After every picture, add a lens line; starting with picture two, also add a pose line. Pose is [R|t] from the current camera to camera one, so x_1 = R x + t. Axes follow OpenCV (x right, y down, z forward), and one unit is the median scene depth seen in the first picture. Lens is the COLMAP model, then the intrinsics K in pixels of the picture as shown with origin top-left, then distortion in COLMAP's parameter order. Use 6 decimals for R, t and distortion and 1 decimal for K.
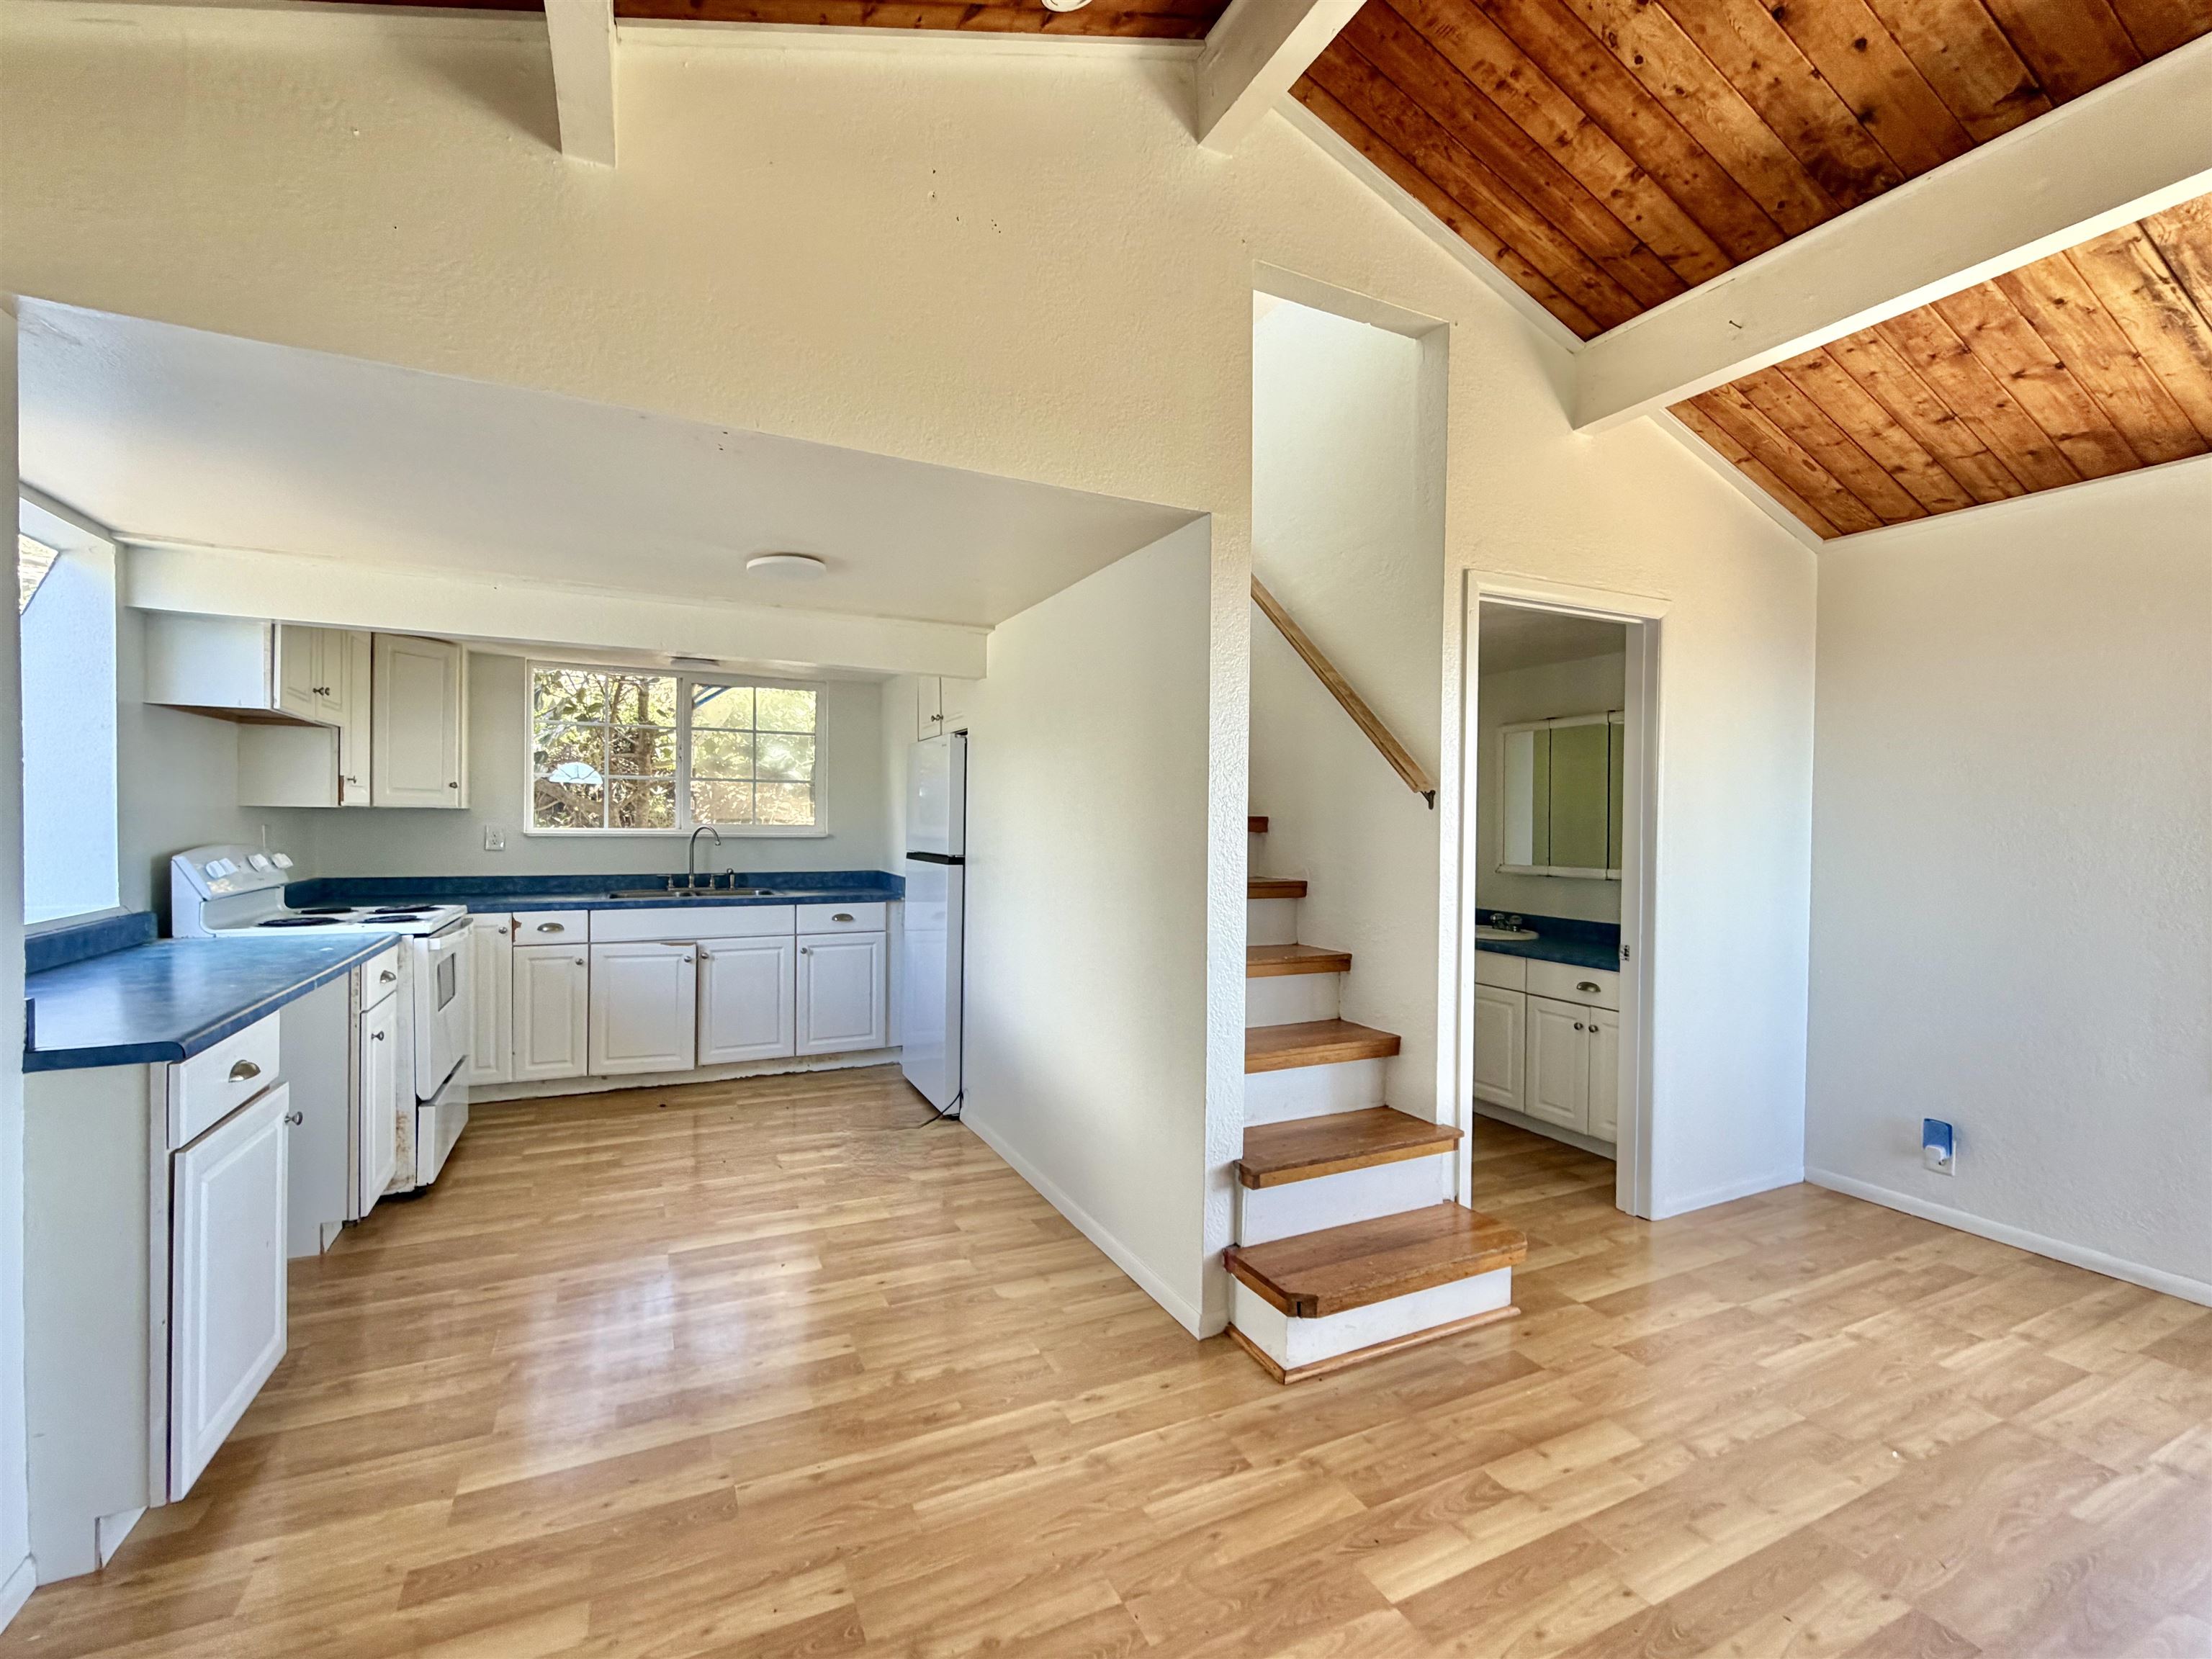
lens RADIAL K [[958.9, 0, 1106.0], [0, 958.9, 829.5], [0, 0, 1]] dist [-0.001369, -0.000574]
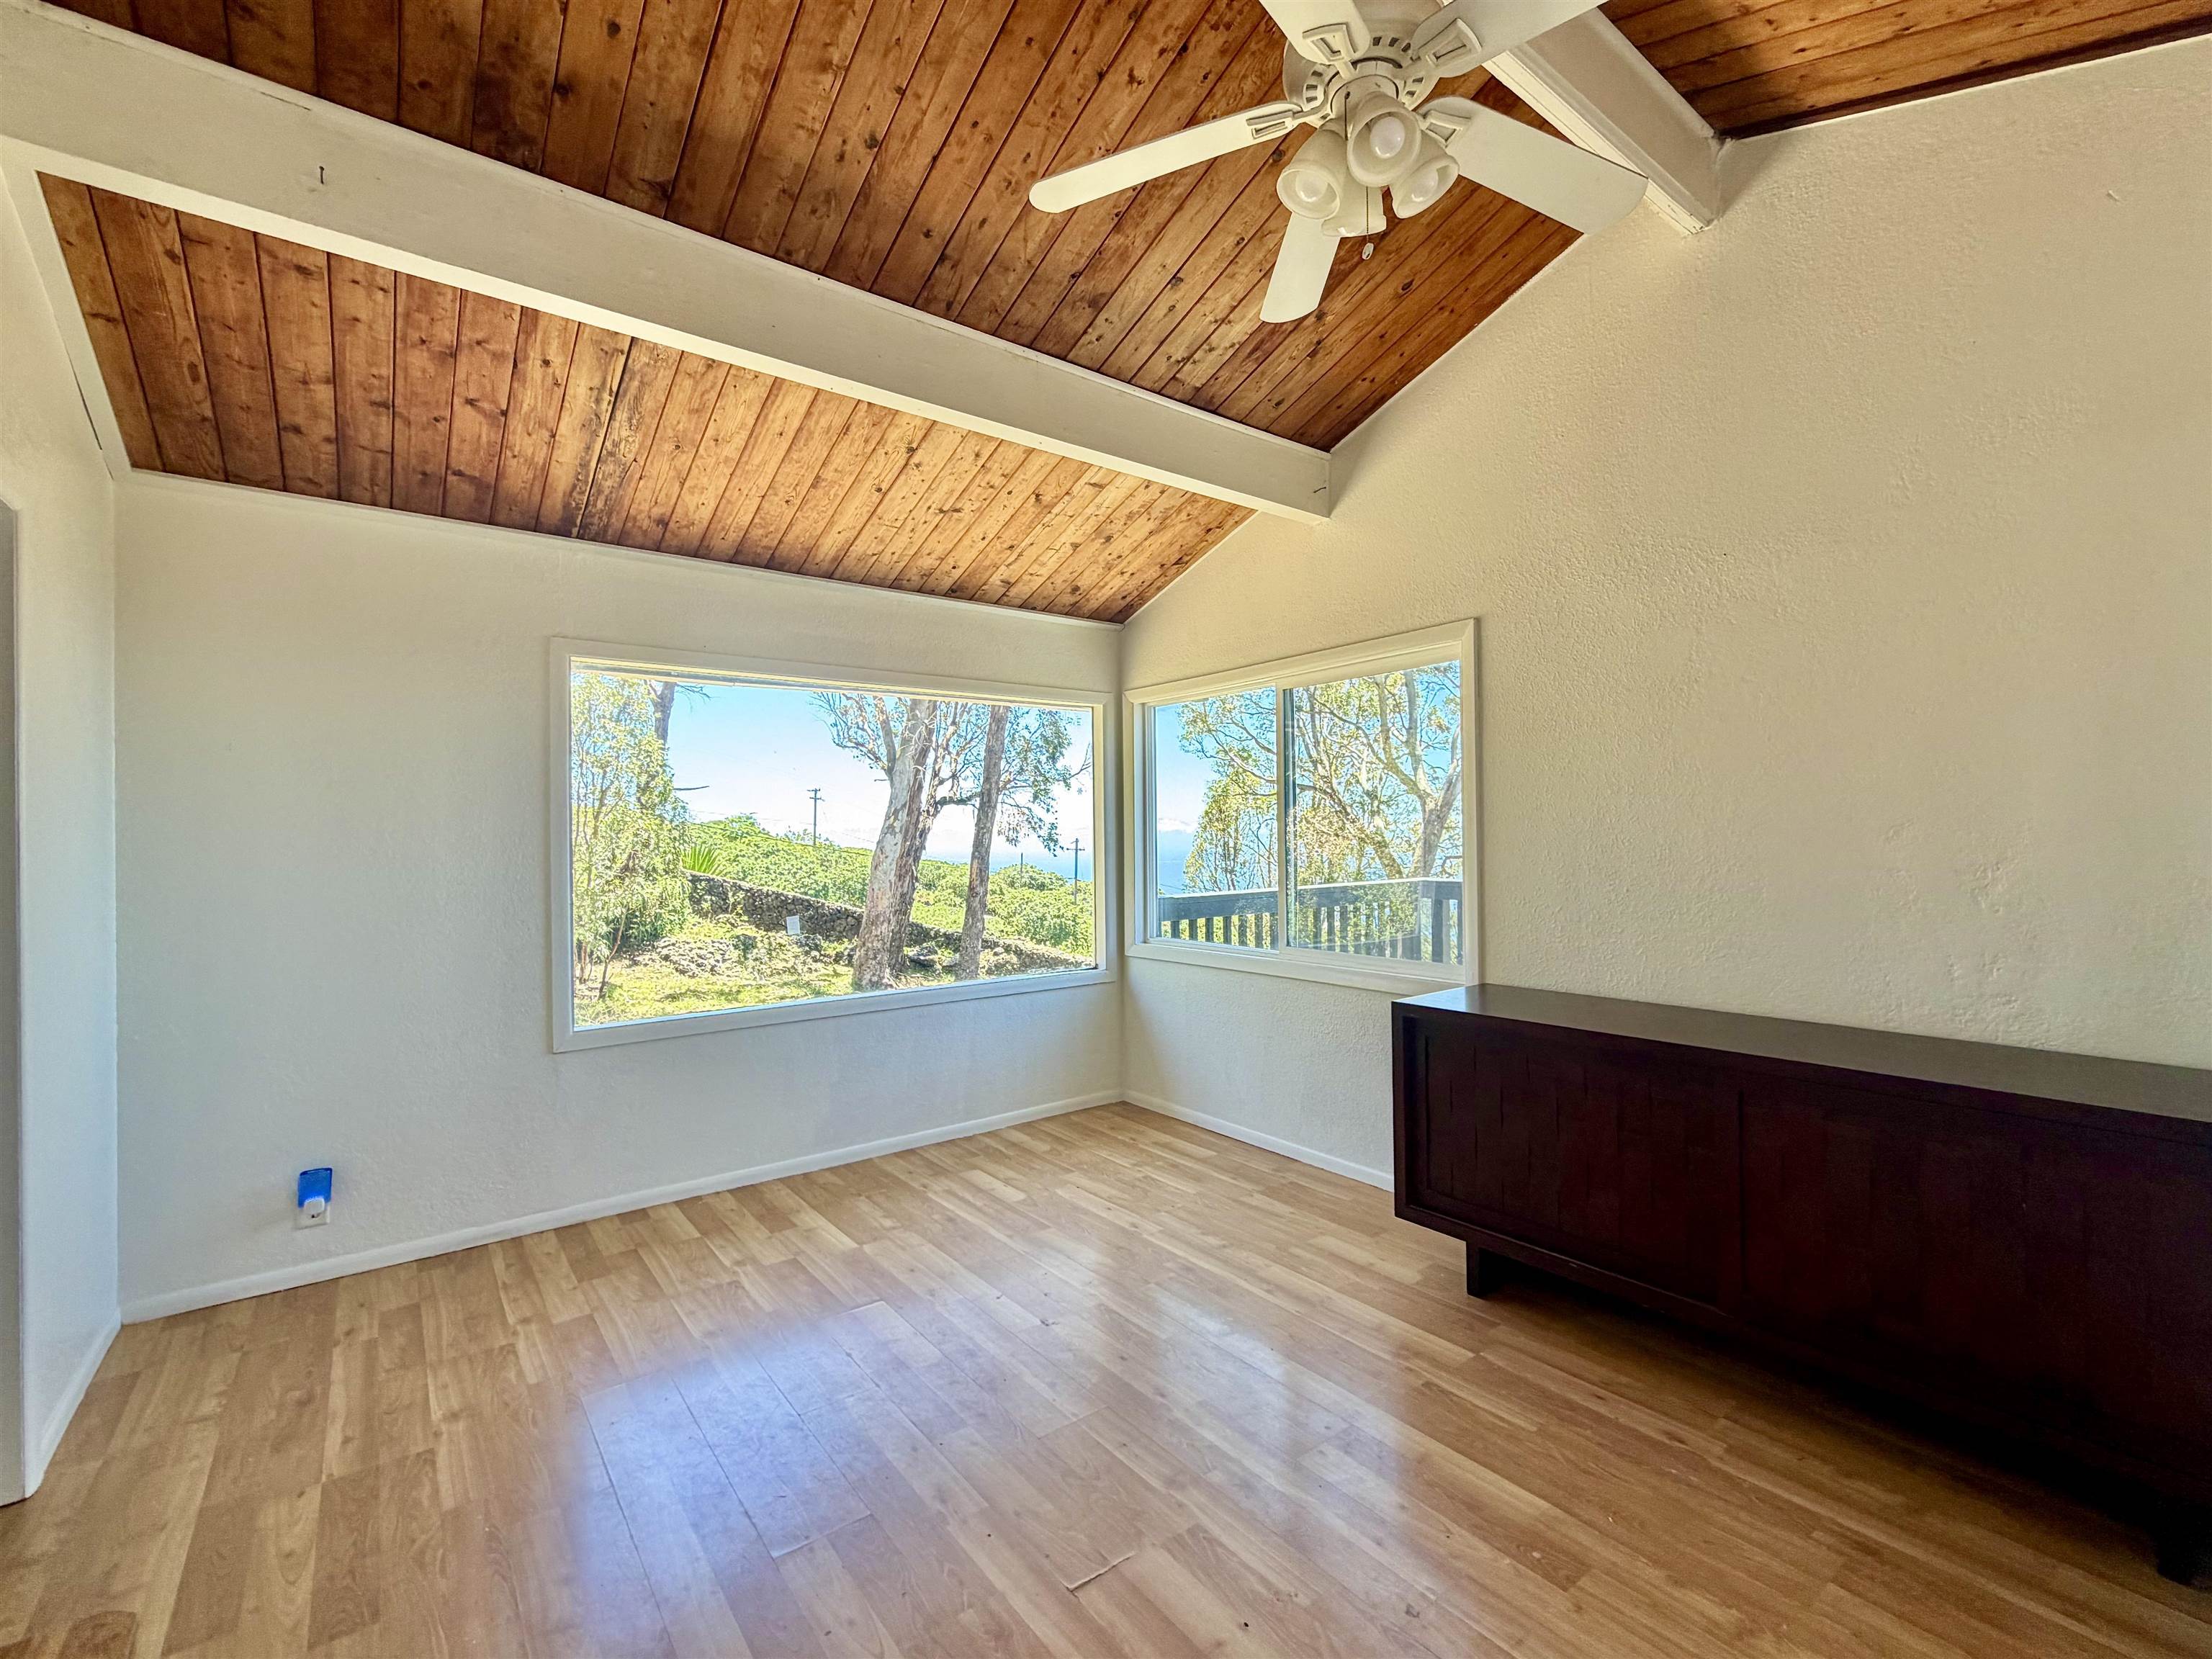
lens RADIAL K [[958.9, 0, 1106.0], [0, 958.9, 829.5], [0, 0, 1]] dist [-0.001369, -0.000574]
pose [[-0.196046, -0.001618, 0.980593, -0.178564], [0.019451, 0.999795, 0.005538, -0.006035], [-0.980402, 0.020159, -0.195975, 0.500079]]
